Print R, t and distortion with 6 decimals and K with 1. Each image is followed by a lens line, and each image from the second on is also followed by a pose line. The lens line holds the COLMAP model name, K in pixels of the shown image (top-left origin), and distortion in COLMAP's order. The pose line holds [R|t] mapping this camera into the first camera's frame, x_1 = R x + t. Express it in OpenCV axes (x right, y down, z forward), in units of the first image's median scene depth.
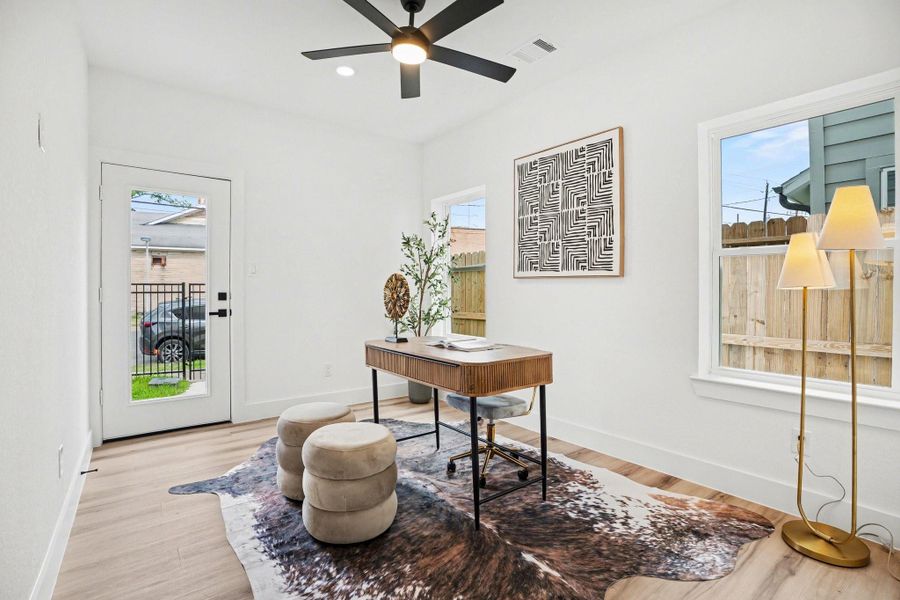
lens RADIAL K [[424.4, 0, 450.0], [0, 424.4, 300.0], [0, 0, 1]] dist [-0.057922, 0.000592]
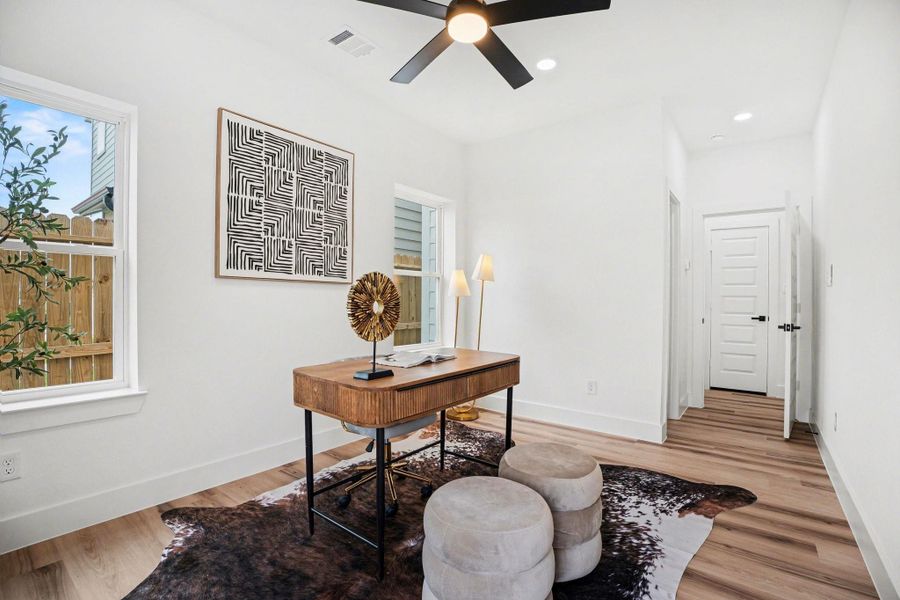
lens RADIAL K [[407.5, 0, 451.8], [0, 407.5, 289.0], [0, 0, 1]] dist [-0.024947, 0.000859]
pose [[-0.236122, -0.005508, 0.971708, -0.683393], [-0.007616, 0.999964, 0.003817, -0.044046], [-0.971694, -0.006499, -0.236156, 0.911877]]
